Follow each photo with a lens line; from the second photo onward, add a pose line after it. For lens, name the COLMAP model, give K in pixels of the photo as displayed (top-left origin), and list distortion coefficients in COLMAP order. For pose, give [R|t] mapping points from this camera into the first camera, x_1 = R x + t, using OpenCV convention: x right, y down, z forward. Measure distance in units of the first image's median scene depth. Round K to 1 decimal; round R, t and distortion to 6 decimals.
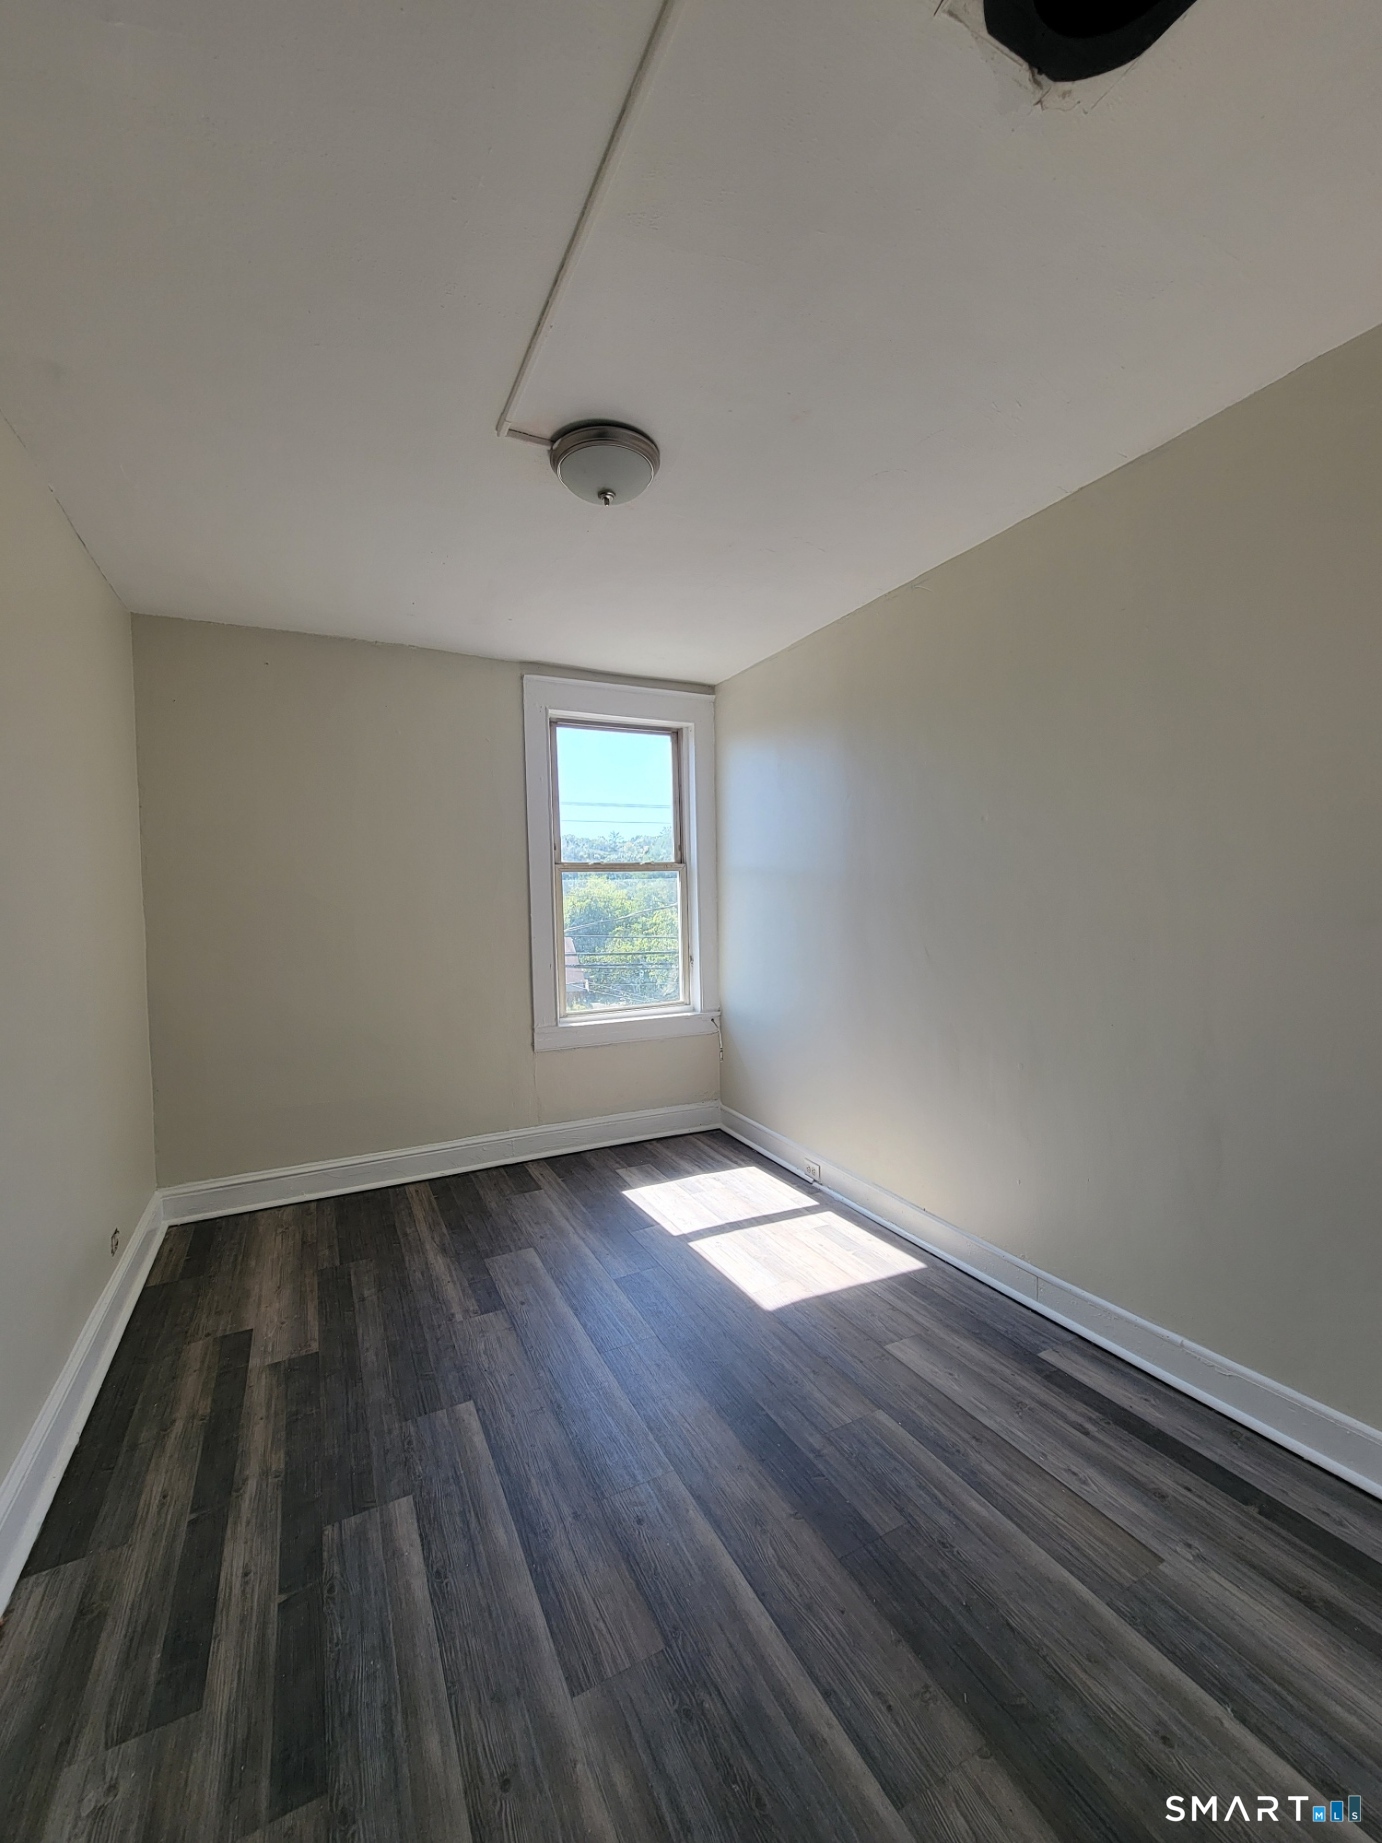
lens RADIAL K [[740.6, 0, 686.1], [0, 740.6, 920.0], [0, 0, 1]] dist [0.003001, 0.000624]
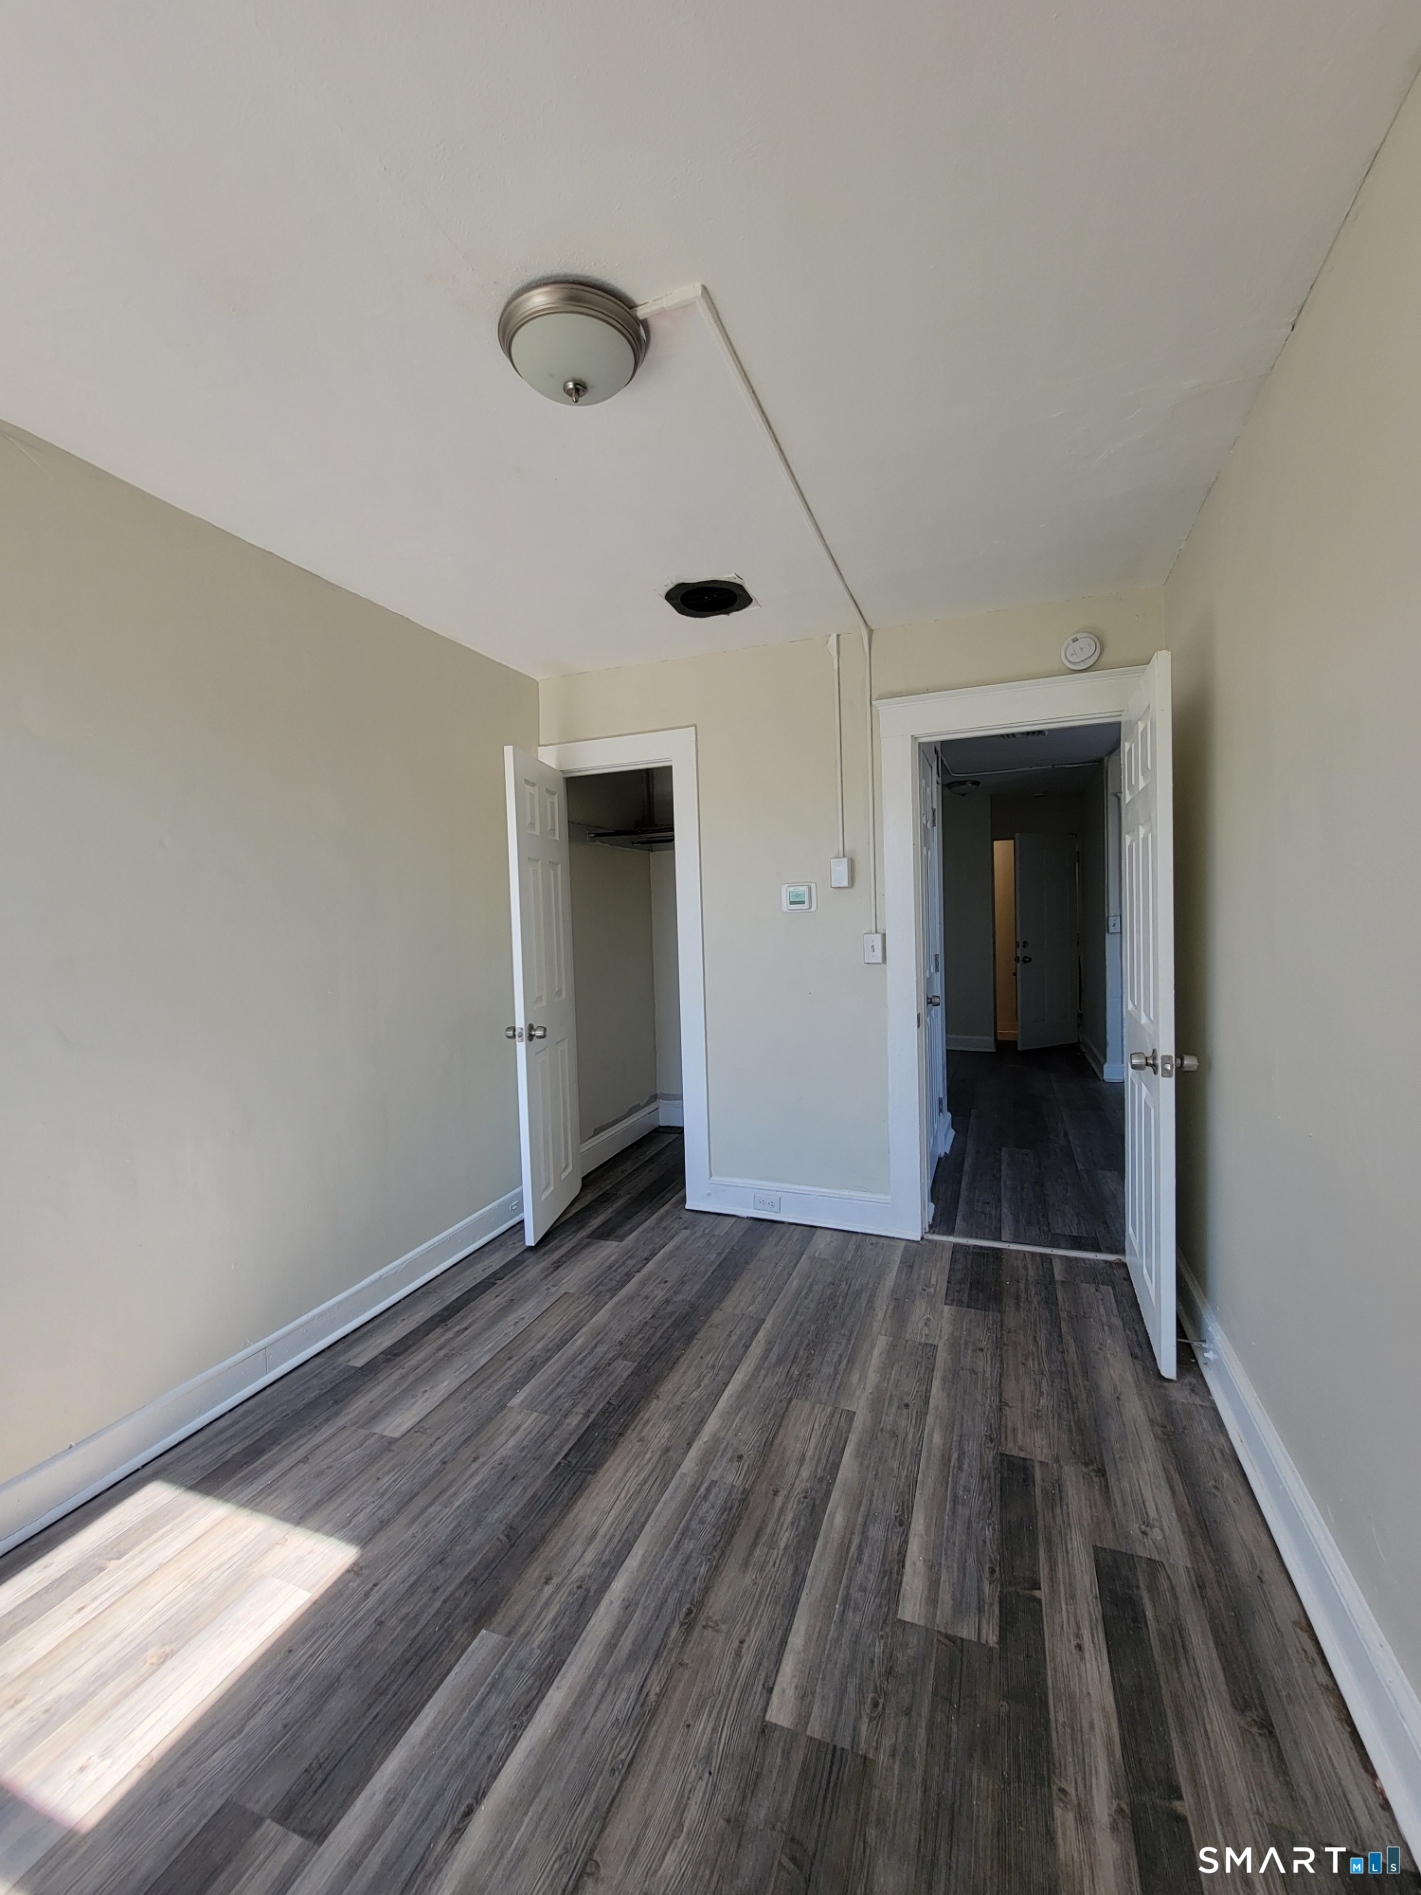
lens RADIAL K [[761.5, 0, 712.2], [0, 761.5, 953.3], [0, 0, 1]] dist [0.003001, 0.000624]
pose [[-0.669128, 0.009976, 0.743080, -0.904655], [0.061115, 0.997262, 0.041644, -0.030524], [-0.740630, 0.073278, -0.667905, 1.724618]]
